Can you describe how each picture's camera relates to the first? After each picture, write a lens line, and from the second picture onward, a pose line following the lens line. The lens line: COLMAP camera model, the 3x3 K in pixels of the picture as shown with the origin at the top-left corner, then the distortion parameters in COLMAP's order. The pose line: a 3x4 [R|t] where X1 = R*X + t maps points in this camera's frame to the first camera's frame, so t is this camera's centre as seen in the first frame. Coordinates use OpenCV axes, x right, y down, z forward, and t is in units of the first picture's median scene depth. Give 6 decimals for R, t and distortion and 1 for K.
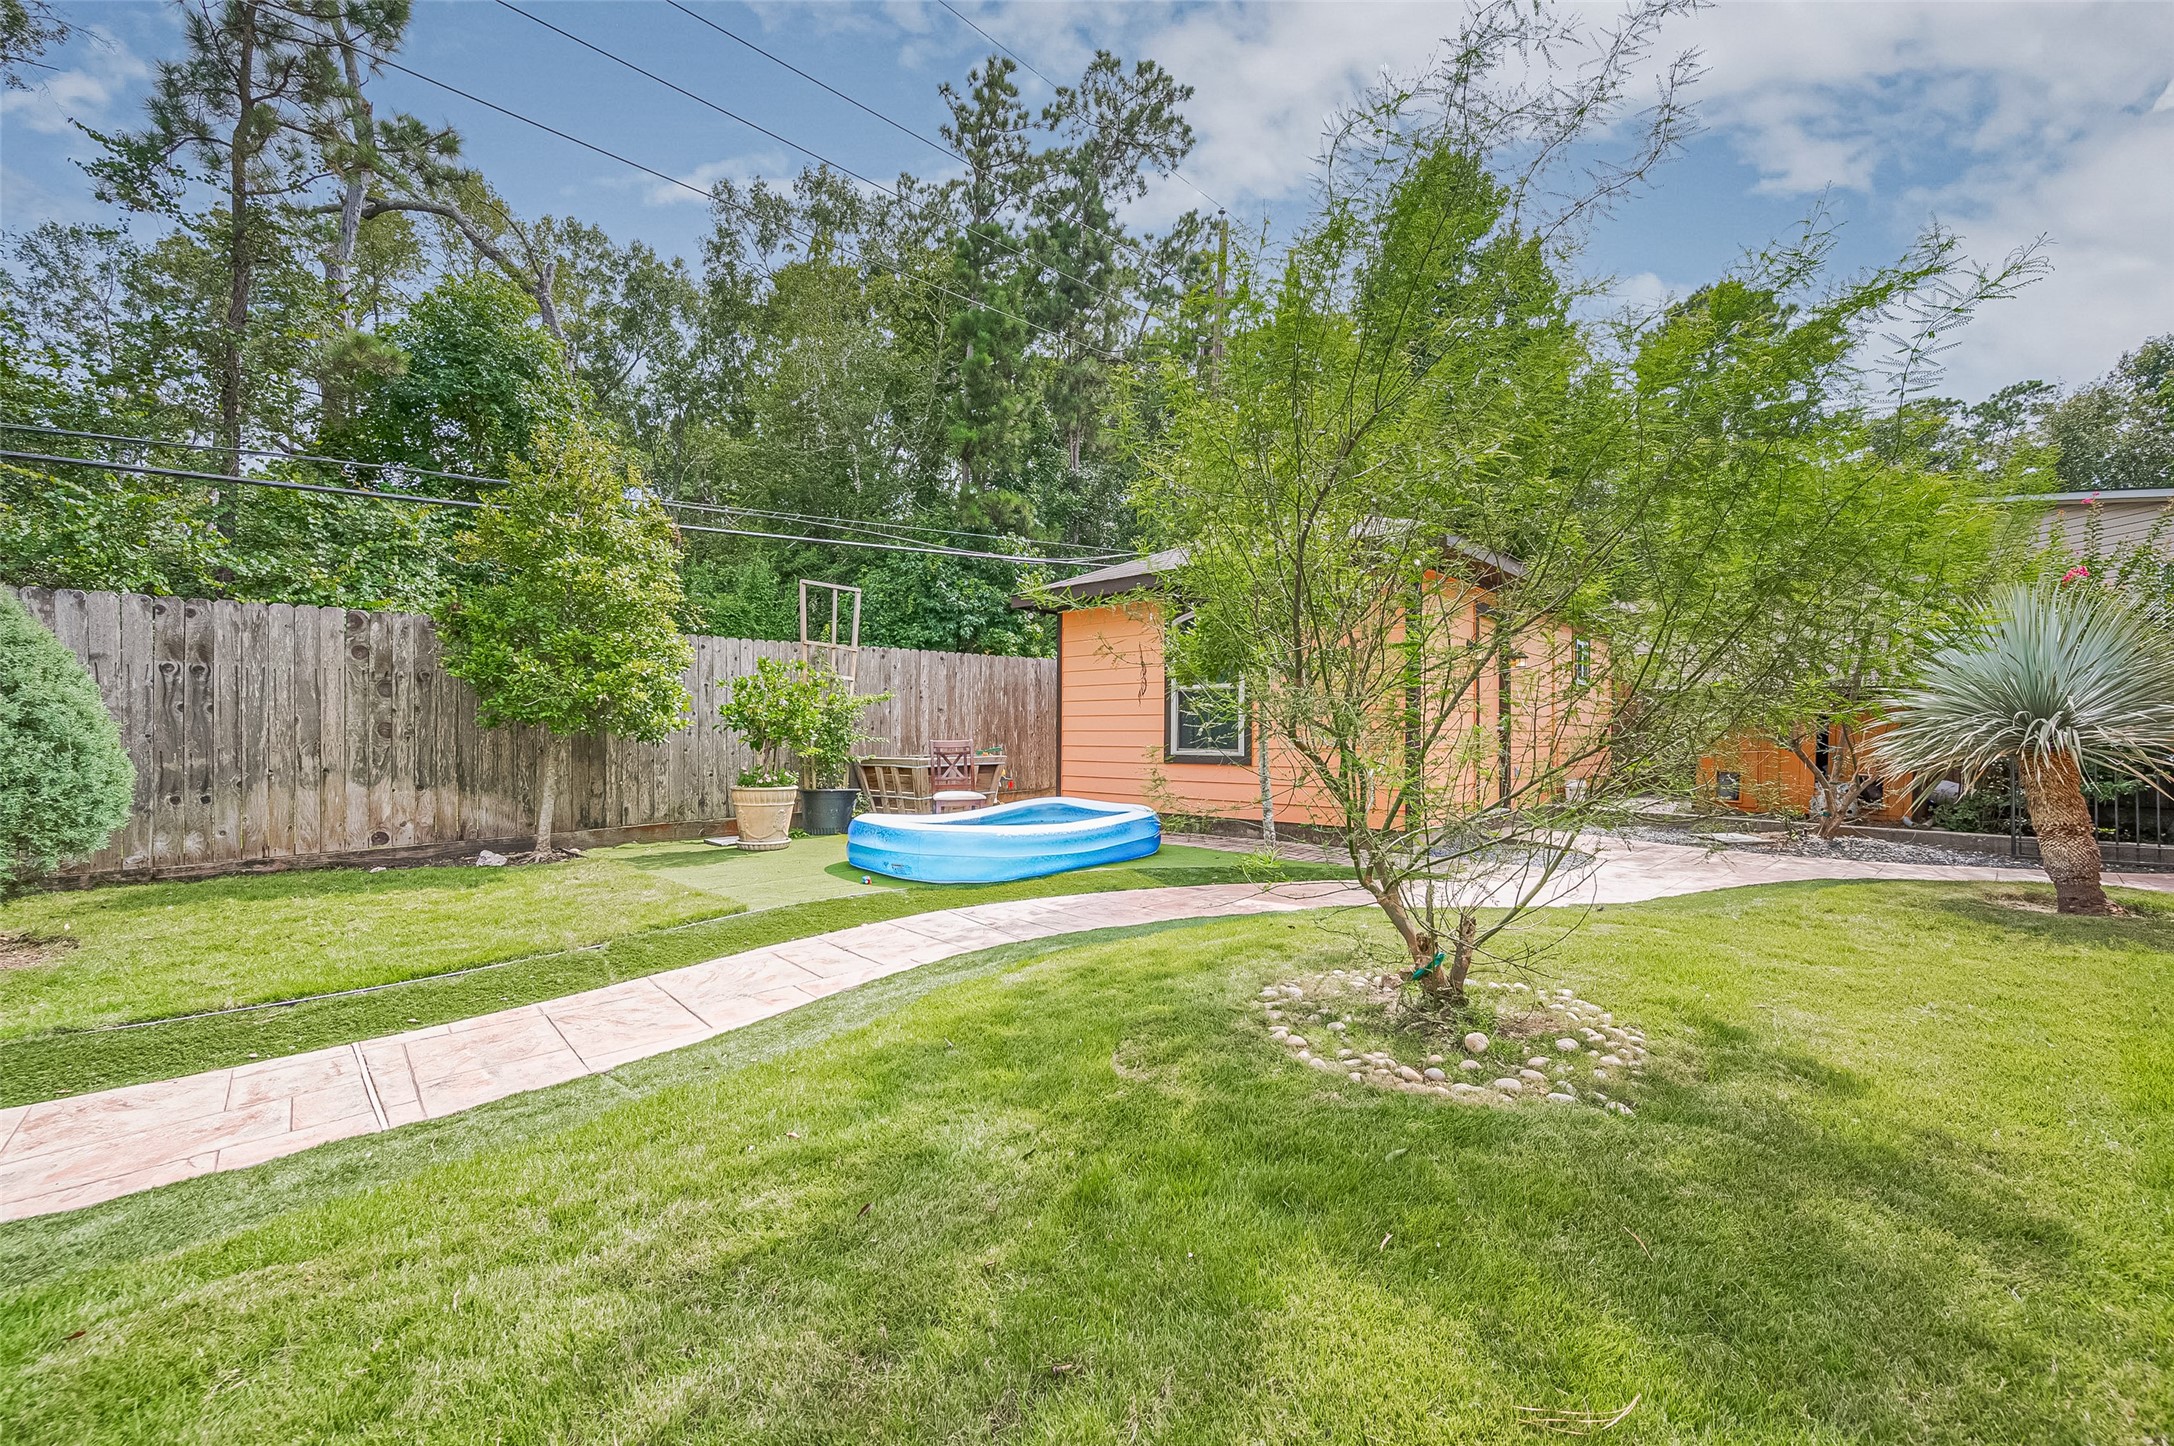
lens RADIAL K [[862.5, 0, 1088.3], [0, 862.5, 726.1], [0, 0, 1]] dist [0.000625, 0.000057]
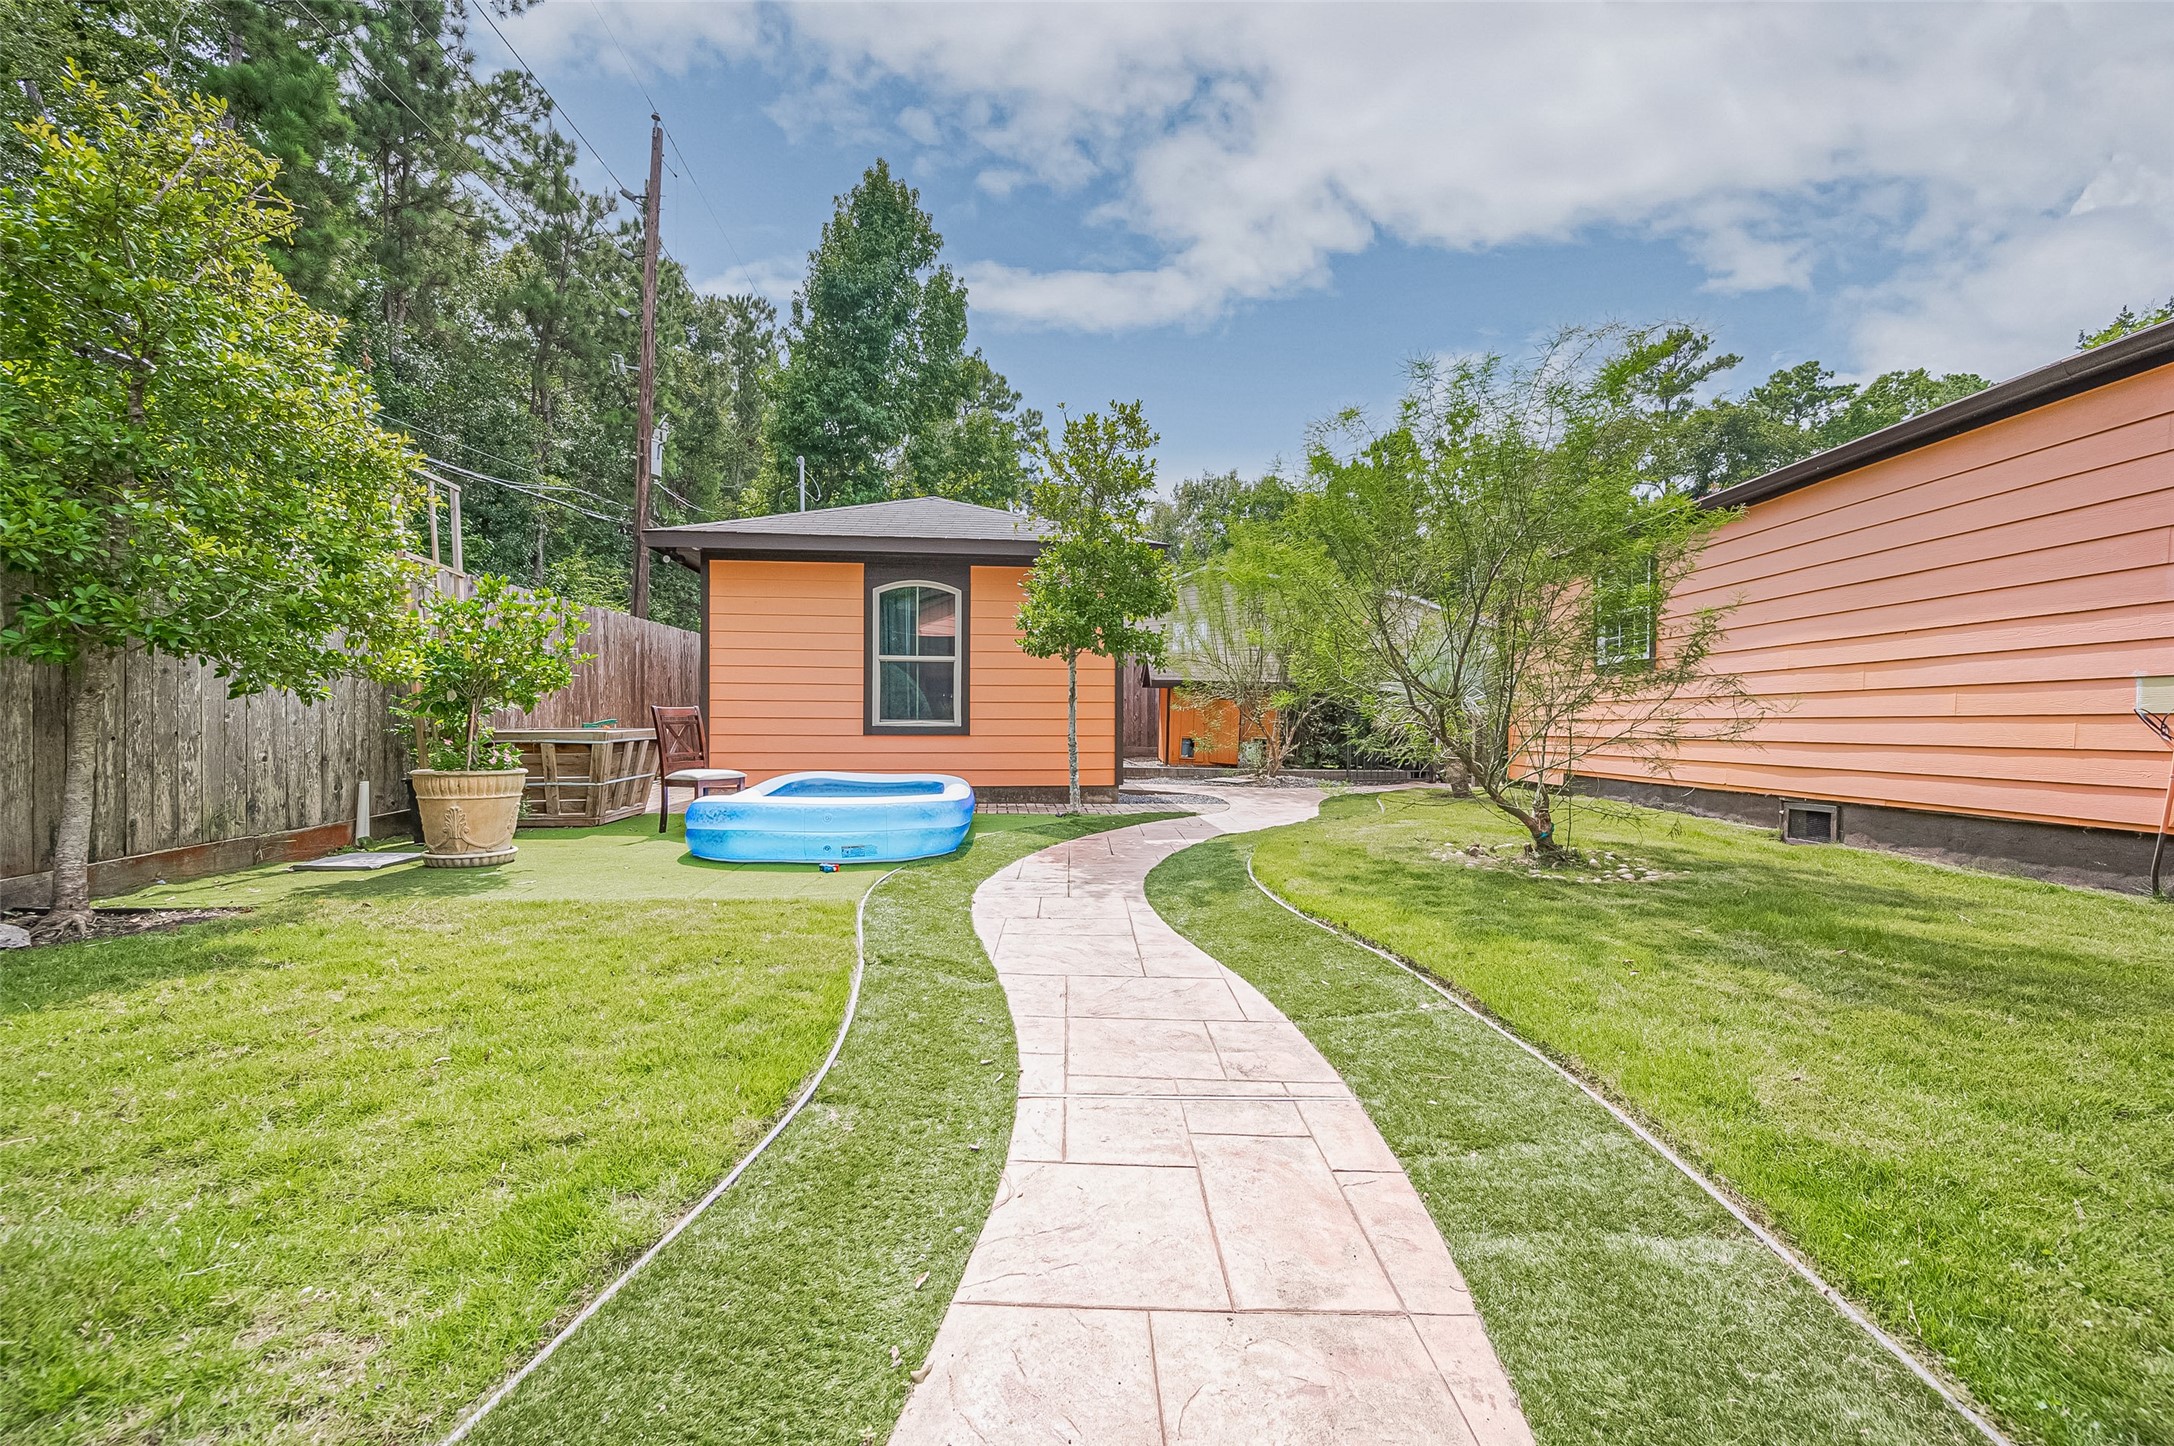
lens RADIAL K [[862.5, 0, 1087.8], [0, 862.5, 725.5], [0, 0, 1]] dist [0.000625, 0.000057]
pose [[0.671631, -0.001619, 0.740884, -0.491141], [-0.008739, 0.999911, 0.010107, 0.022436], [-0.740834, -0.013263, 0.671557, 0.181256]]
